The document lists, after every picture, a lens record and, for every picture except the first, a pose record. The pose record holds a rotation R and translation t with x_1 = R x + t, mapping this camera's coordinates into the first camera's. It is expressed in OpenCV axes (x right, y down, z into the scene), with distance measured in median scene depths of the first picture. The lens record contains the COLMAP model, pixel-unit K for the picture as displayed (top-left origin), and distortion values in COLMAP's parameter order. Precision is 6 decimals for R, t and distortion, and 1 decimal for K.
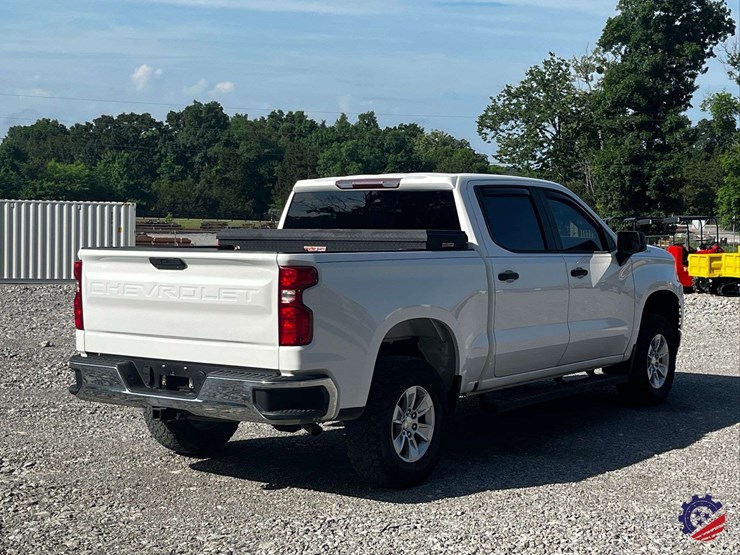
lens RADIAL K [[1201.7, 0, 378.6], [0, 1201.7, 289.5], [0, 0, 1]] dist [0.082818, 0.000000]
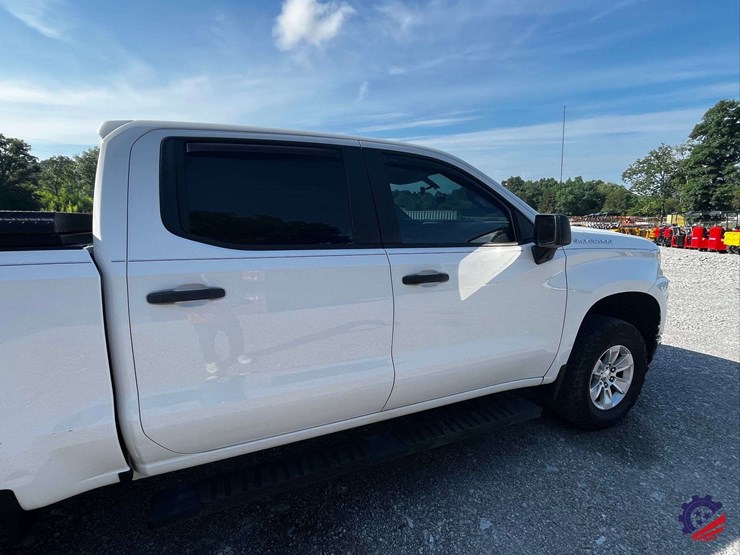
lens RADIAL K [[359.9, 0, 365.6], [0, 359.9, 276.2], [0, 0, 1]] dist [-0.002436, 0.000415]
pose [[0.855960, 0.073481, -0.511794, 0.255255], [-0.020055, 0.993823, 0.109146, -0.038302], [0.516653, -0.083161, 0.852147, 0.876439]]
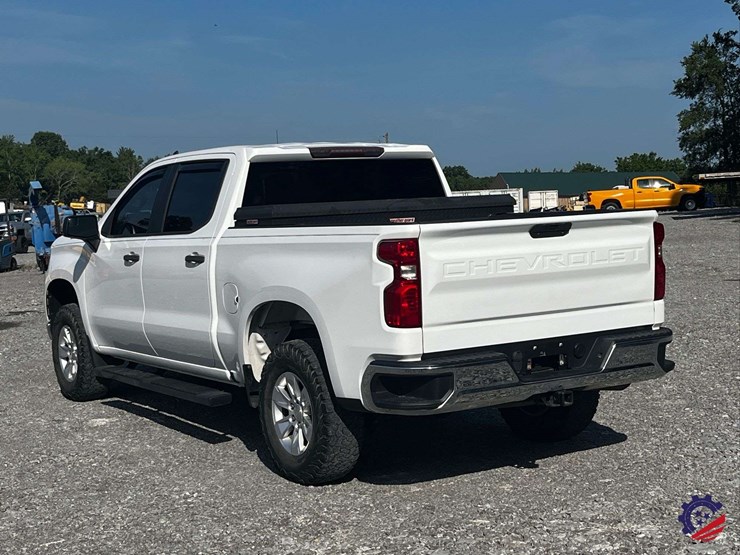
lens RADIAL K [[1208.5, 0, 377.9], [0, 1208.5, 277.6], [0, 0, 1]] dist [0.059463, 0.000000]
pose [[0.365162, -0.078468, 0.927631, -0.872035], [0.096185, 0.994289, 0.046243, -0.033337], [-0.925962, 0.072337, 0.370624, 0.648848]]
